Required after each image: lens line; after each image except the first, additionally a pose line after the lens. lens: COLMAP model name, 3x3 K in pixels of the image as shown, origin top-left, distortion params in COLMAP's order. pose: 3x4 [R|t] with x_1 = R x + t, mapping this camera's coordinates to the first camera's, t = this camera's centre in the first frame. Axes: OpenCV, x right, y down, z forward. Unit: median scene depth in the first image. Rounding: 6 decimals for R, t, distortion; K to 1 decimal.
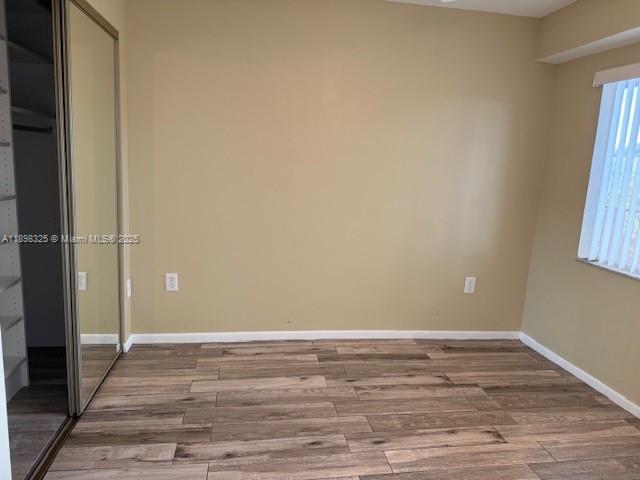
lens RADIAL K [[460.9, 0, 320.0], [0, 460.9, 240.0], [0, 0, 1]] dist [-0.001051, -0.060934]
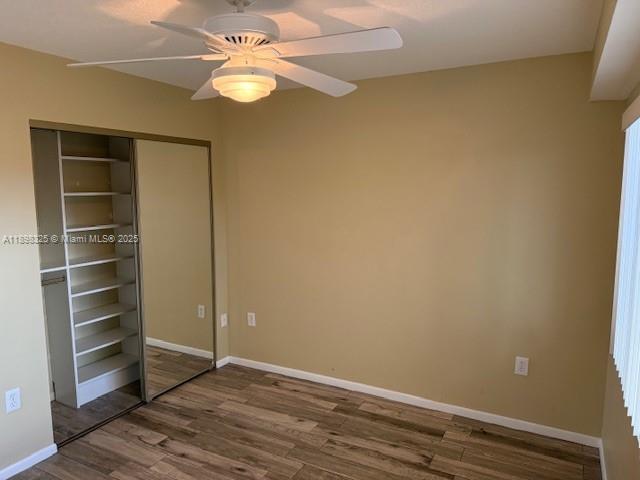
lens RADIAL K [[460.9, 0, 320.0], [0, 460.9, 240.0], [0, 0, 1]] dist [-0.001051, -0.060934]
pose [[0.795563, 0.022297, -0.605460, 0.641360], [-0.068286, 0.996255, -0.053038, -0.078652], [0.602010, 0.083540, 0.794107, 0.089595]]
